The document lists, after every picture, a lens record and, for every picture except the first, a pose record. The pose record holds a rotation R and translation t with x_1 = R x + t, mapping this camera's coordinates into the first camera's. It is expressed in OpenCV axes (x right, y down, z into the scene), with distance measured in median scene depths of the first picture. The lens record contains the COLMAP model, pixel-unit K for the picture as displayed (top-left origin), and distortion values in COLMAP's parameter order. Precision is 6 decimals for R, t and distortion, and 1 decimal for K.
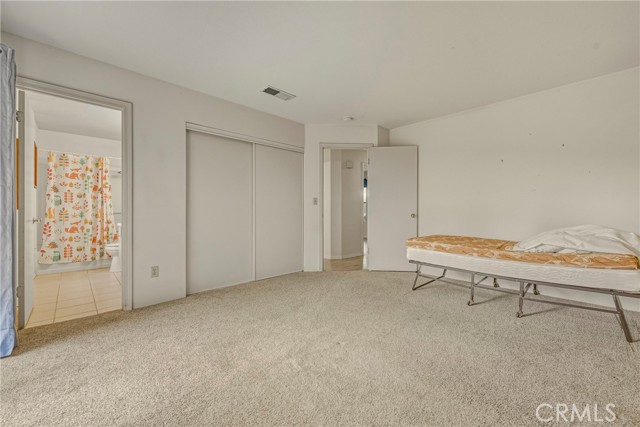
lens RADIAL K [[260.7, 0, 320.2], [0, 260.7, 210.3], [0, 0, 1]] dist [0.002836, 0.000168]
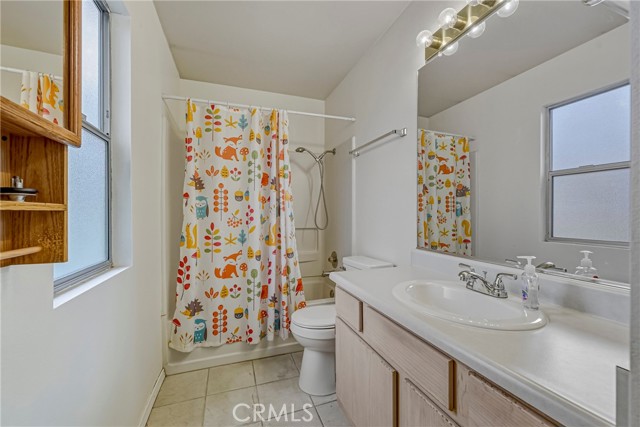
lens RADIAL K [[260.7, 0, 320.2], [0, 260.7, 210.3], [0, 0, 1]] dist [0.002836, 0.000168]
pose [[0.907479, -0.003396, -0.420083, -0.601398], [0.002776, 0.999994, -0.002087, -0.029696], [0.420088, 0.000728, 0.907483, 0.646682]]
